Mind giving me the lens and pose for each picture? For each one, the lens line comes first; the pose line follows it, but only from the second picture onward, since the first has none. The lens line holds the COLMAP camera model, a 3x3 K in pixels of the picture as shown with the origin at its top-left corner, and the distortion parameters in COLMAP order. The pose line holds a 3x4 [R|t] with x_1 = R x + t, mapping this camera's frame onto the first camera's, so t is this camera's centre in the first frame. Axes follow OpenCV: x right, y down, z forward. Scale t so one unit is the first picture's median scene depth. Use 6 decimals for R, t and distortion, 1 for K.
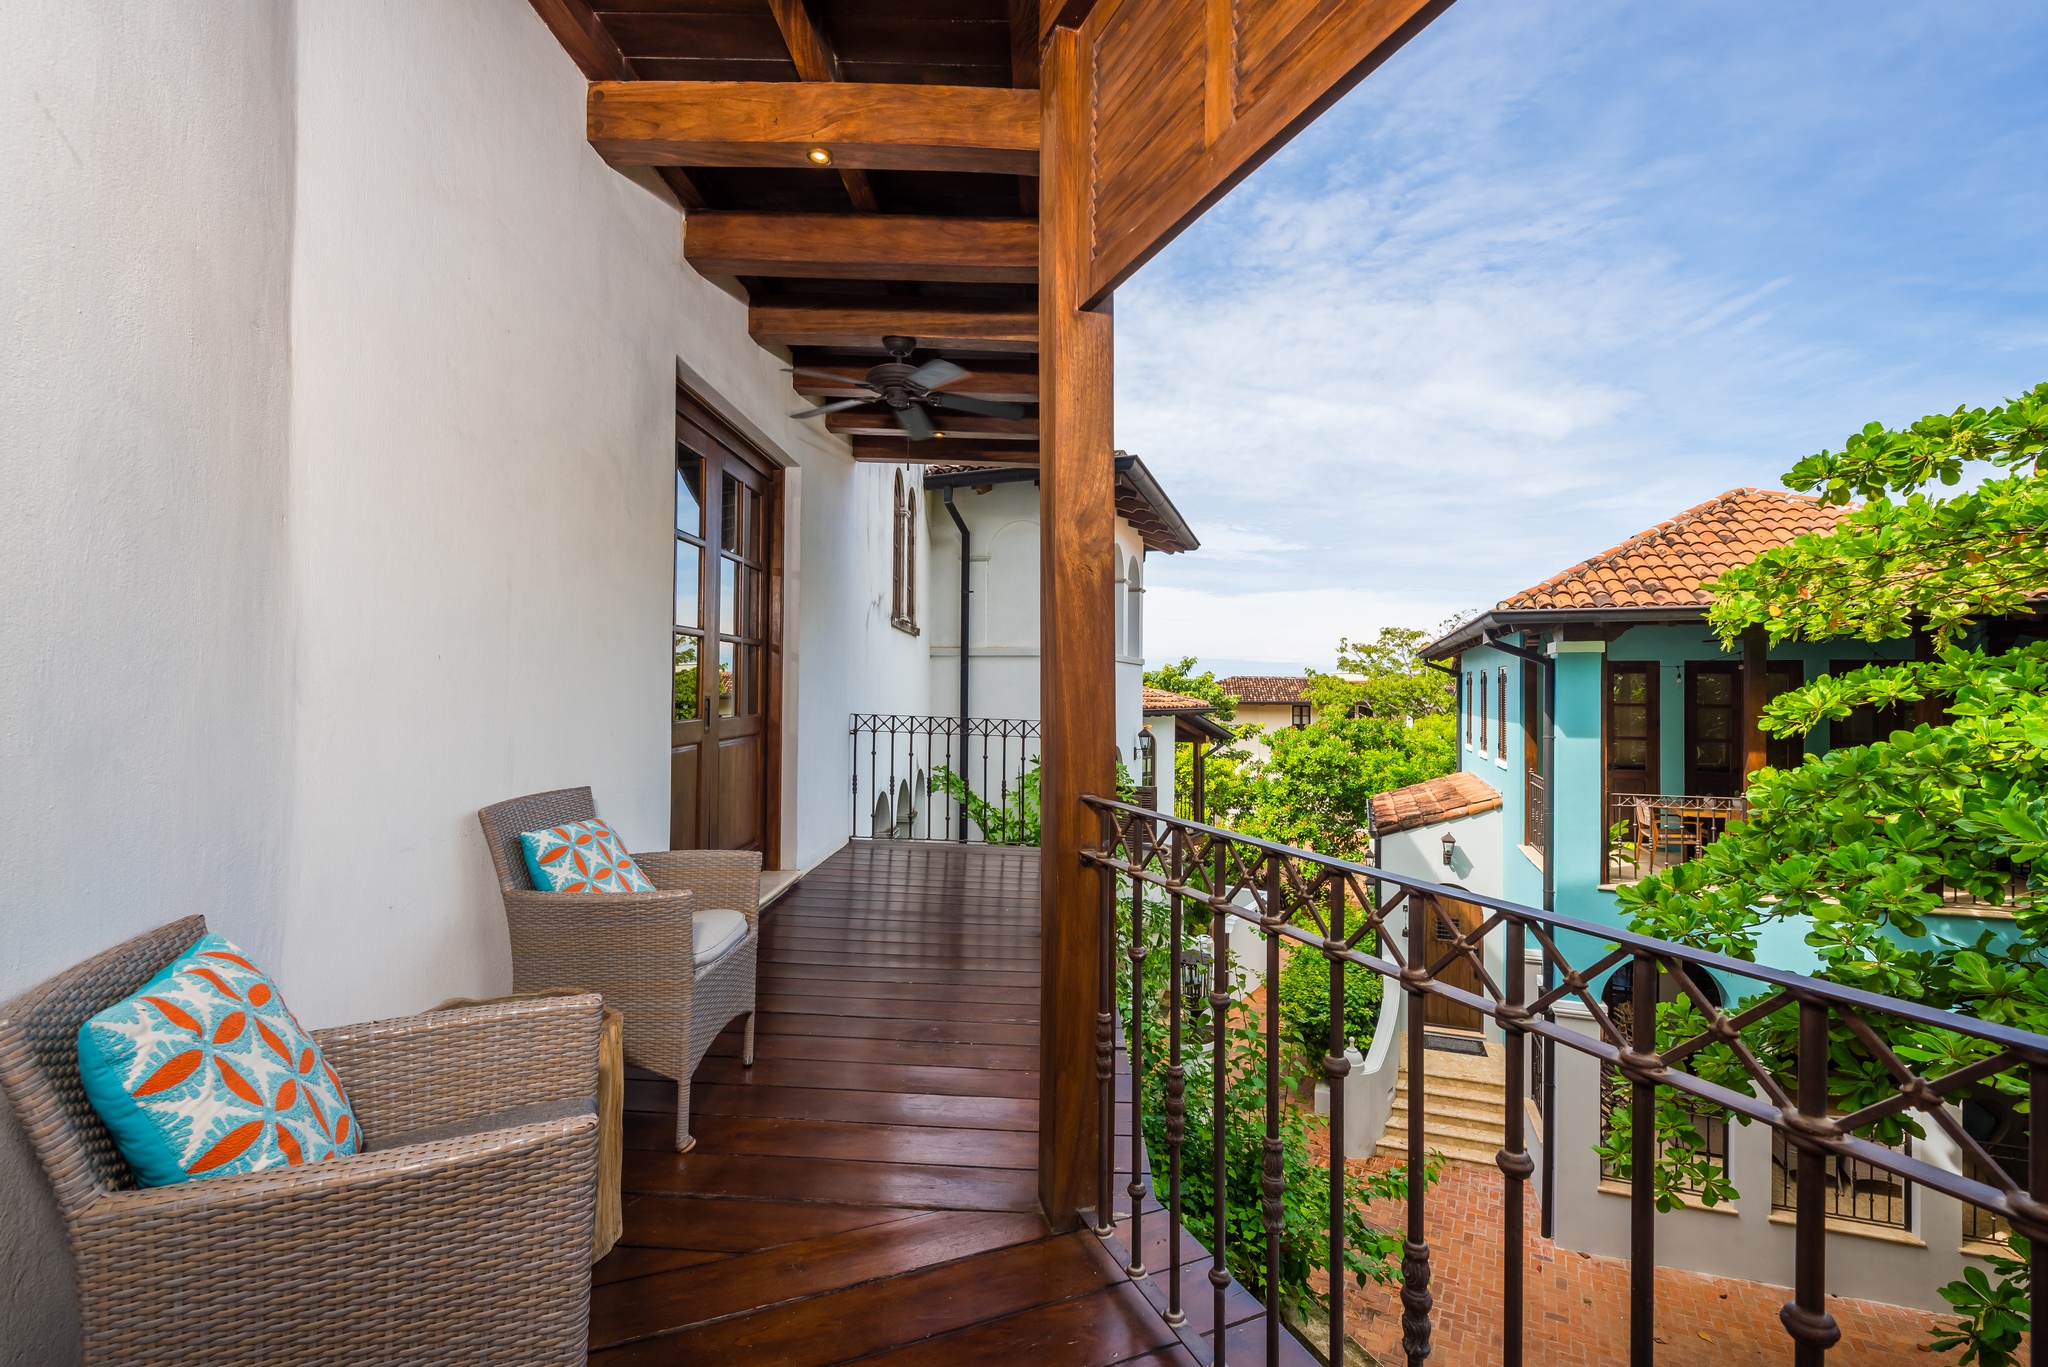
lens RADIAL K [[894.5, 0, 1042.0], [0, 894.5, 686.8], [0, 0, 1]] dist [0.000188, 0.000078]
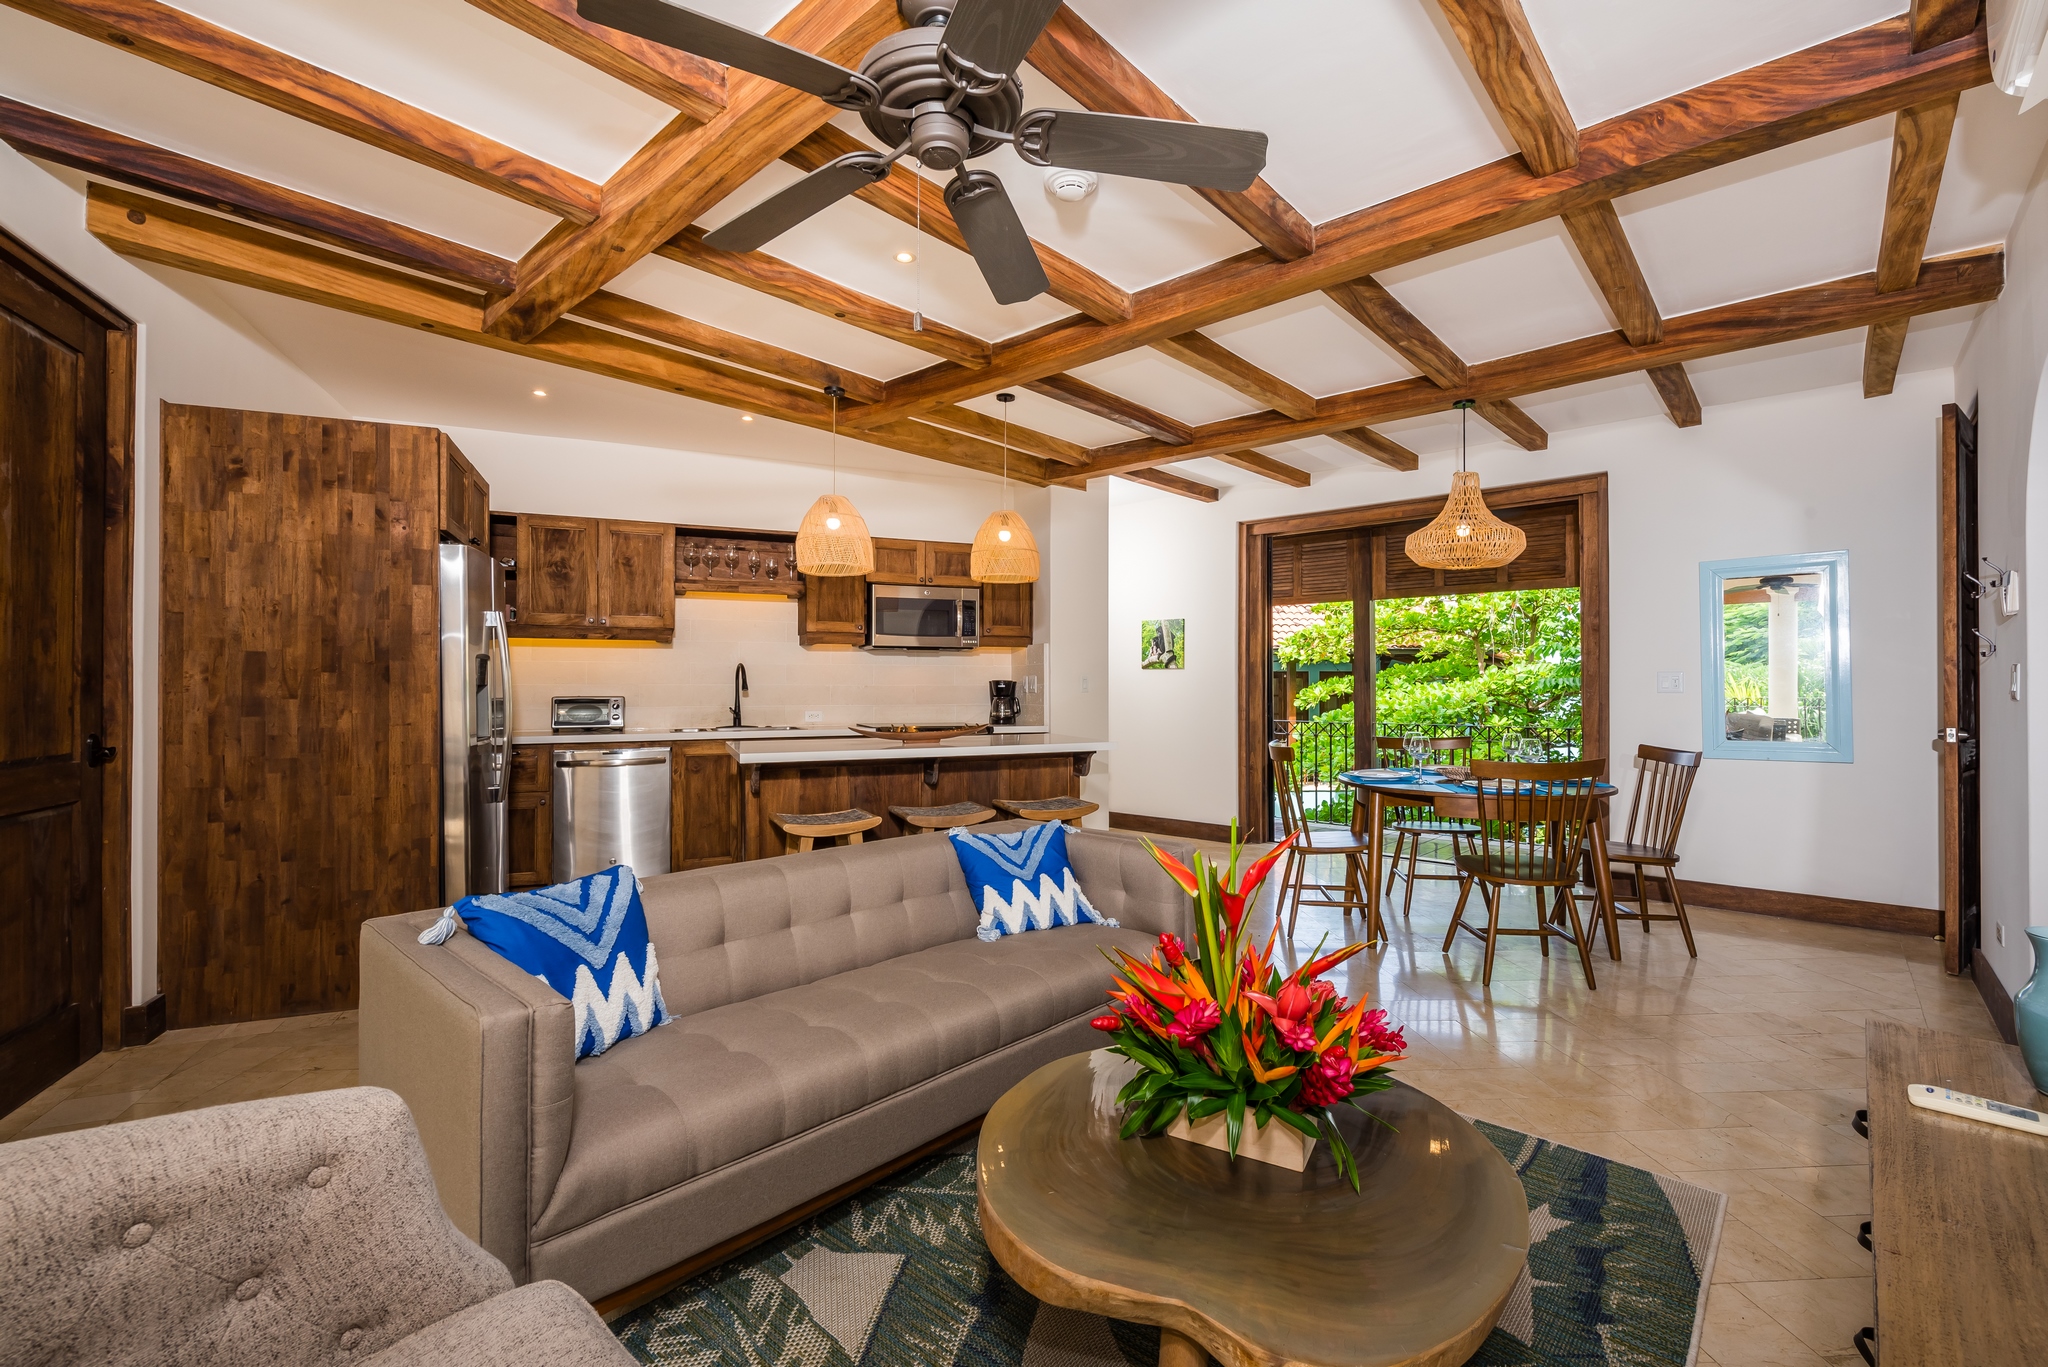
lens RADIAL K [[887.4, 0, 1024.0], [0, 887.4, 683.5], [0, 0, 1]] dist [0.000565, 0.000025]
pose [[0.919037, -0.005251, 0.394136, -0.465228], [0.003311, 0.999979, 0.005601, -0.014365], [-0.394157, -0.003842, 0.919035, -0.513341]]
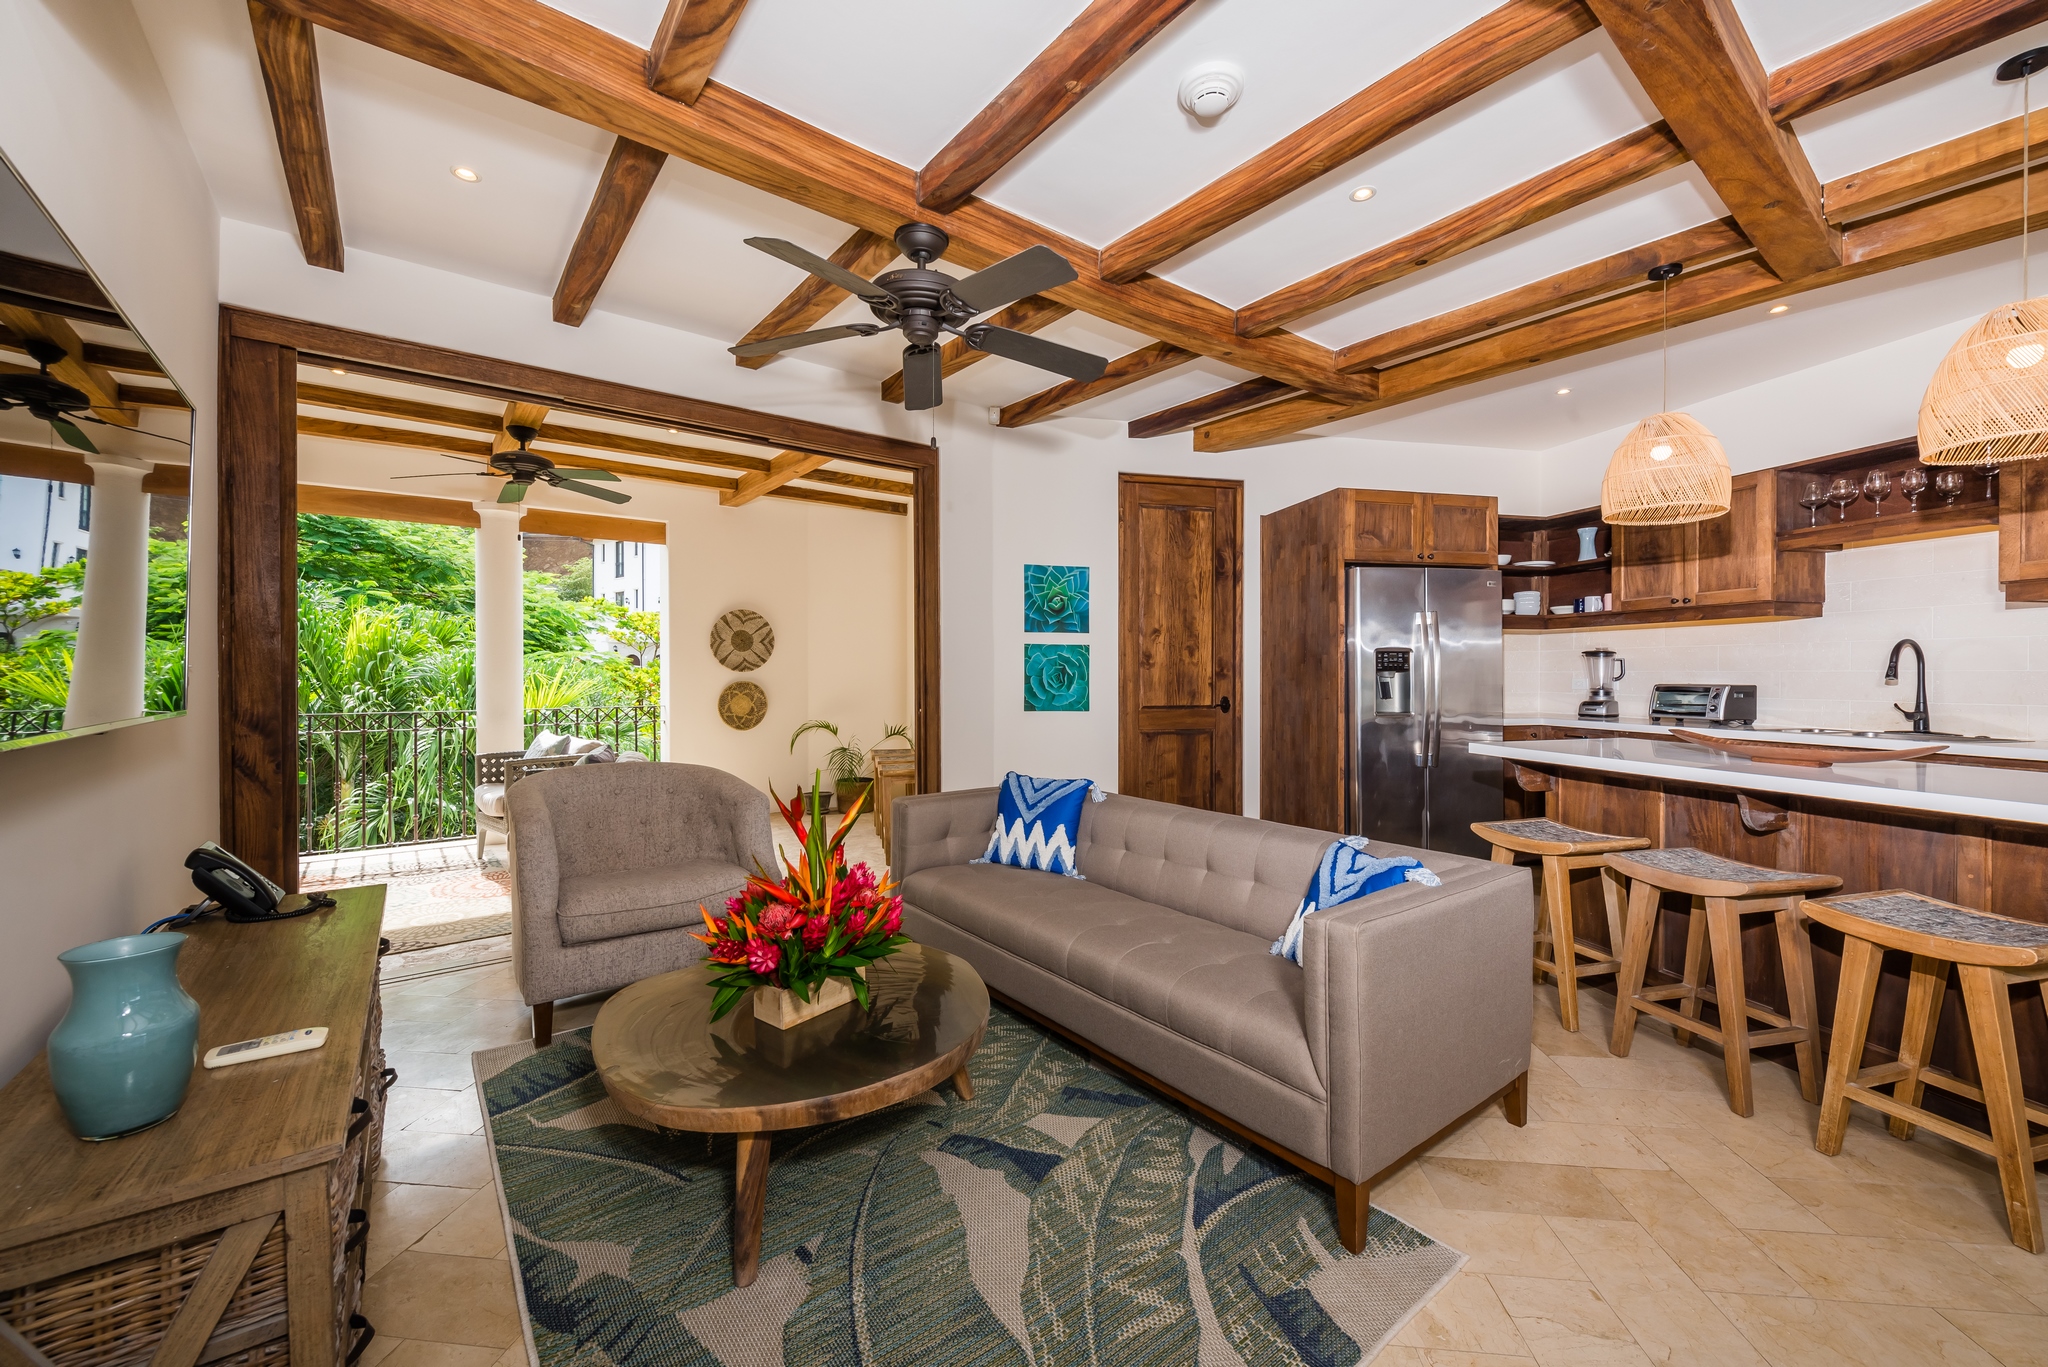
lens RADIAL K [[796.1, 0, 1024.0], [0, 796.1, 683.5], [0, 0, 1]] dist [0.001239, -0.002598]
pose [[0.229523, 0.004587, -0.973292, -0.195423], [0.005251, 0.999969, 0.005951, -0.010245], [0.973289, -0.006476, 0.229492, -0.389256]]
